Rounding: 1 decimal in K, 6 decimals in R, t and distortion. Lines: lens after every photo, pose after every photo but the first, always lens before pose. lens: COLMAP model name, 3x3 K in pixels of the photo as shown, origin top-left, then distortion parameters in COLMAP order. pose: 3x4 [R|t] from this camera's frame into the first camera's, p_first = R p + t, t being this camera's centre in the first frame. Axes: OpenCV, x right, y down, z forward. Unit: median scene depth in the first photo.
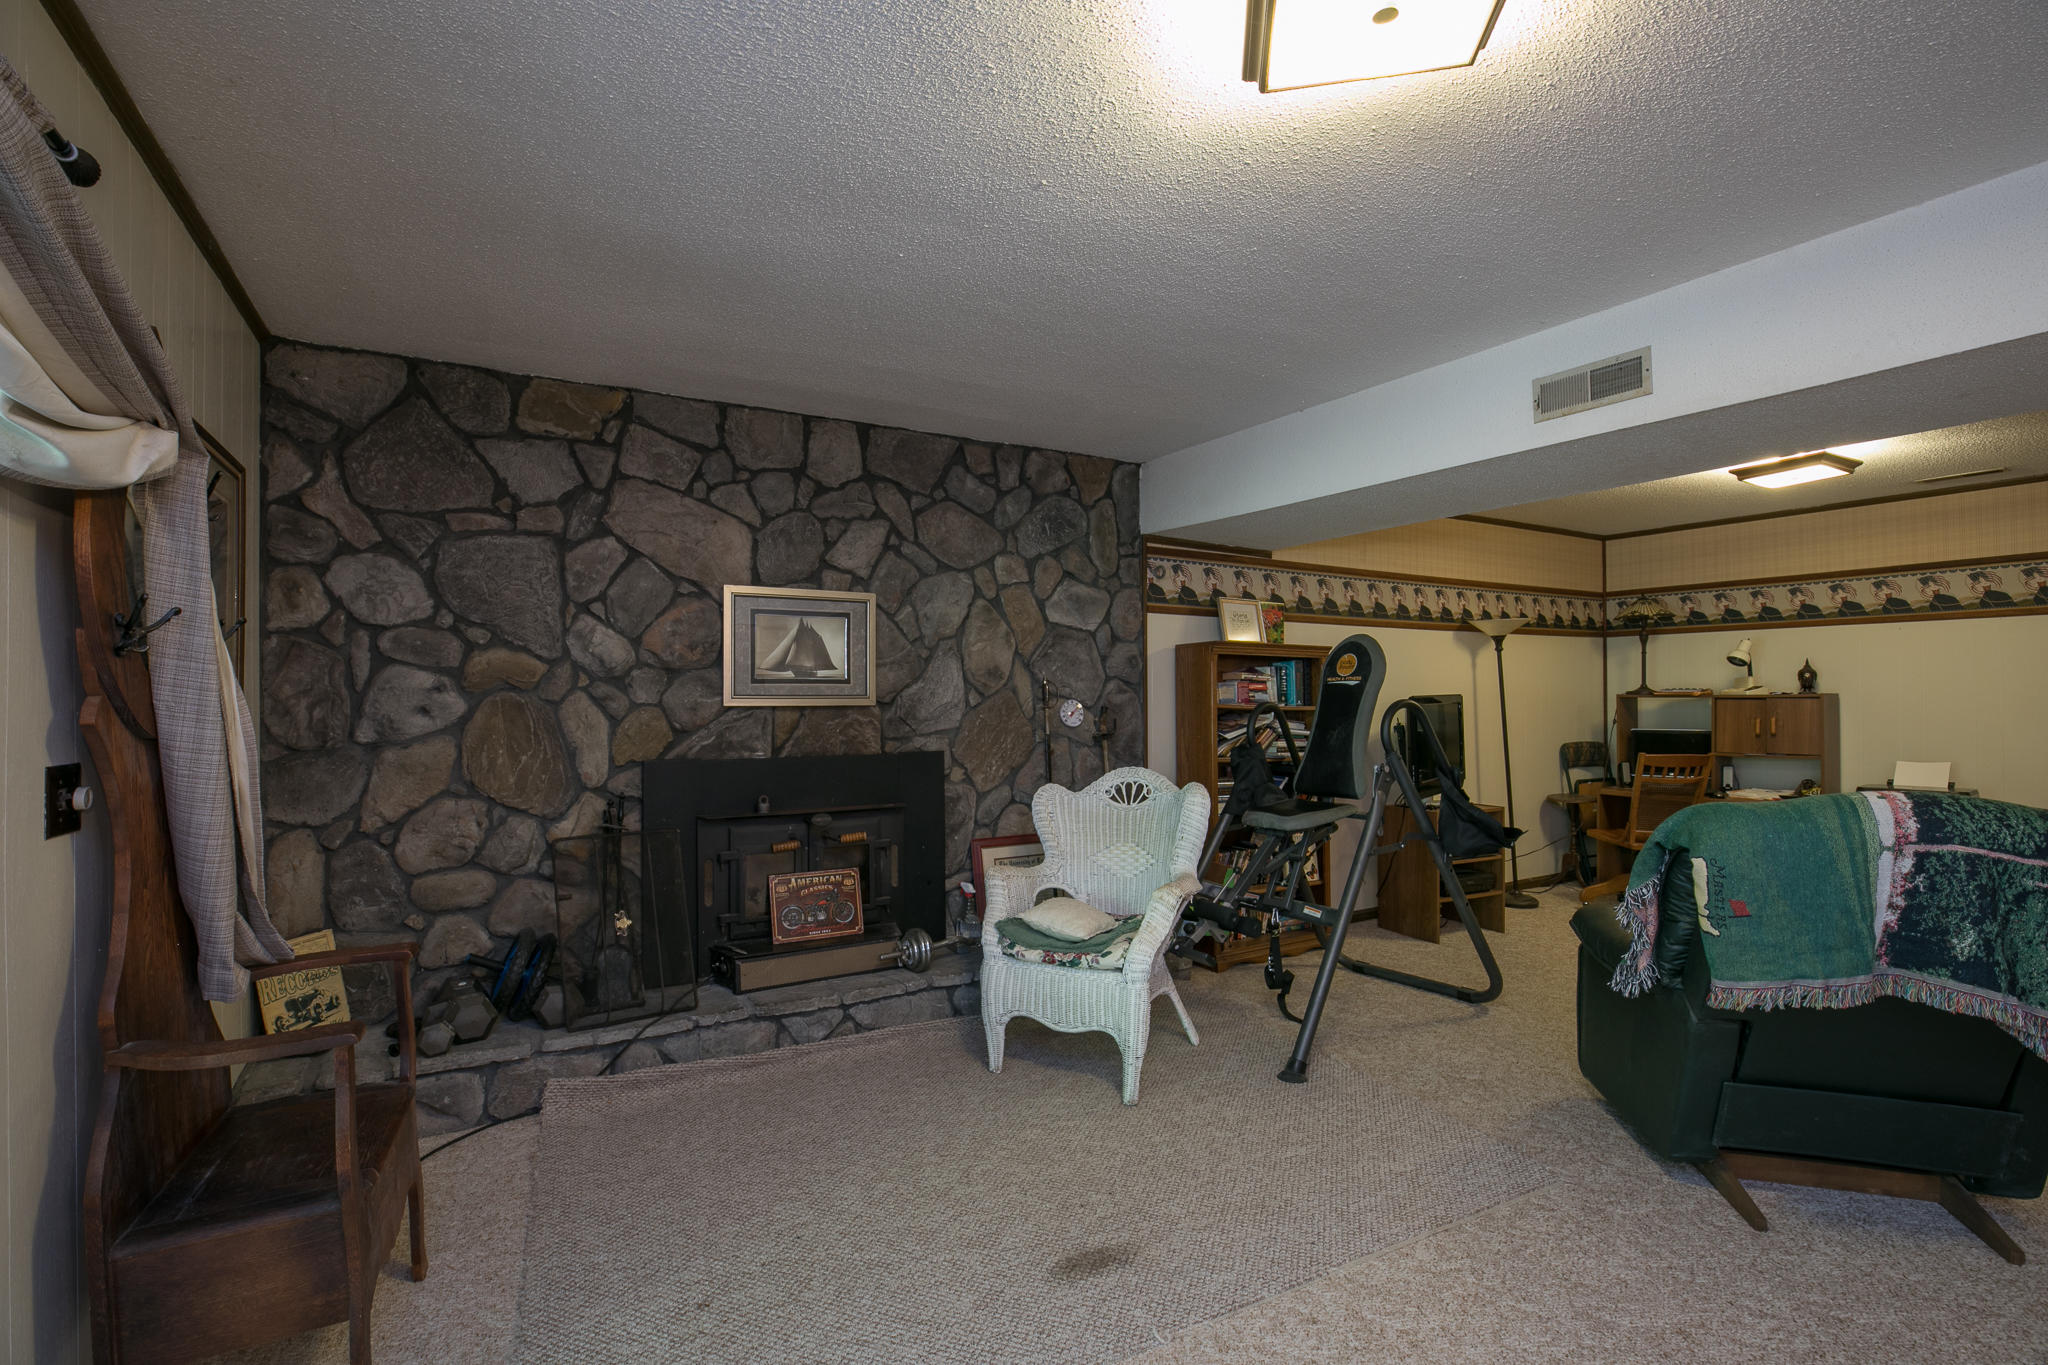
lens RADIAL K [[936.7, 0, 1023.1], [0, 936.7, 737.2], [0, 0, 1]] dist [-0.030306, -0.000041]
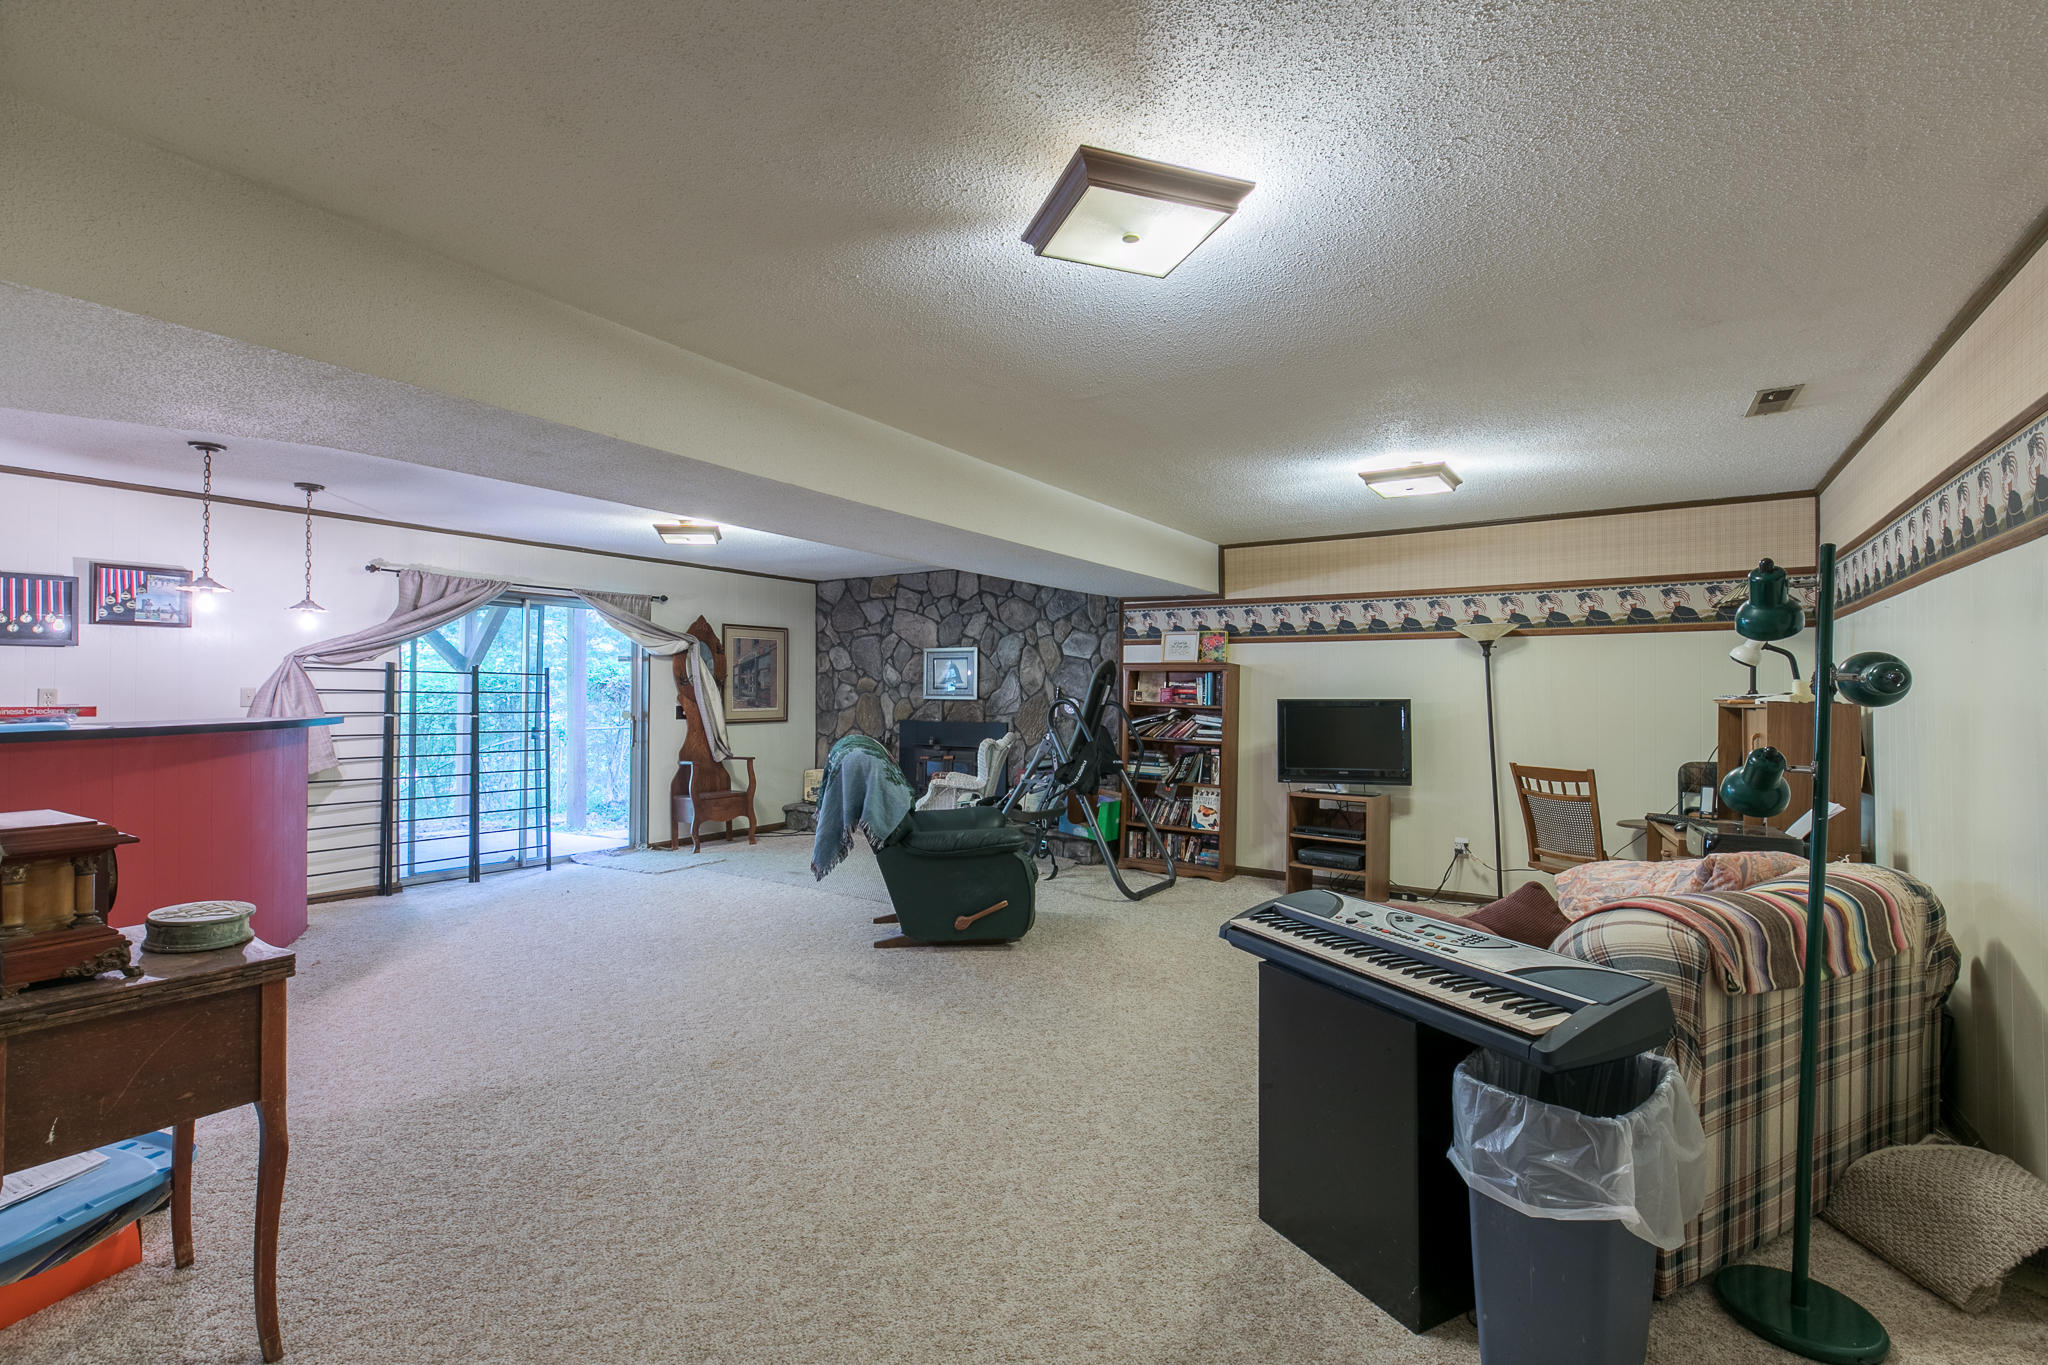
lens RADIAL K [[933.0, 0, 1024.0], [0, 933.0, 682.5], [0, 0, 1]] dist [0.000026, -0.000021]
pose [[0.448707, 0.022961, -0.893384, 1.782778], [-0.013942, 0.999728, 0.018692, -0.114218], [0.893570, 0.004069, 0.448905, 0.135811]]
